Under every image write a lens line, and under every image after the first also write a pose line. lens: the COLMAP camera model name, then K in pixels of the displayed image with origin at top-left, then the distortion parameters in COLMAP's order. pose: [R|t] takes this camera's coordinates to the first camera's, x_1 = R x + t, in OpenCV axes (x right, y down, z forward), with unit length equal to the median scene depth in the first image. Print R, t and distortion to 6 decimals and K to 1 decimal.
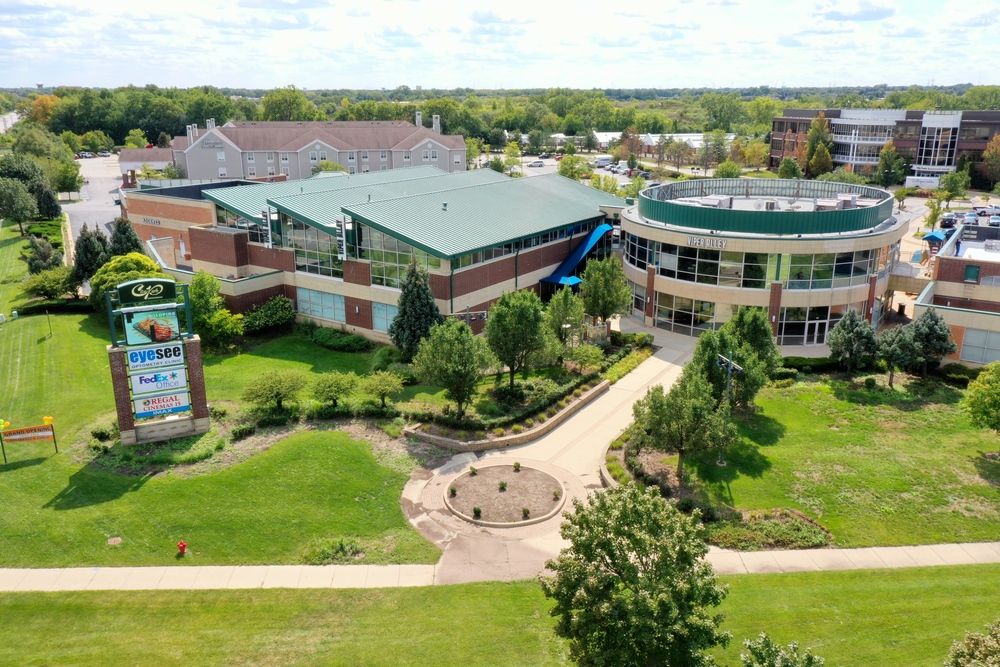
lens RADIAL K [[783.2, 0, 500.6], [0, 783.2, 355.5], [0, 0, 1]] dist [-0.002774, -0.000499]
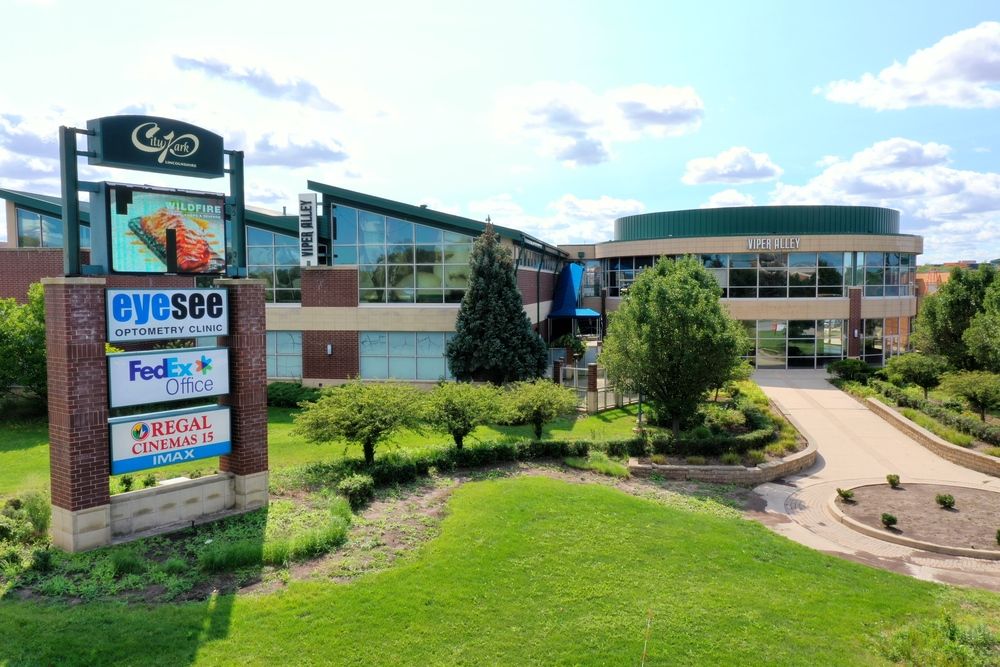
lens RADIAL K [[783.2, 0, 500.6], [0, 783.2, 355.5], [0, 0, 1]] dist [-0.002774, -0.000499]
pose [[0.907632, -0.038043, 0.418040, -0.451620], [0.134959, 0.969456, -0.204795, 0.127768], [-0.397481, 0.242297, 0.885043, 0.575032]]
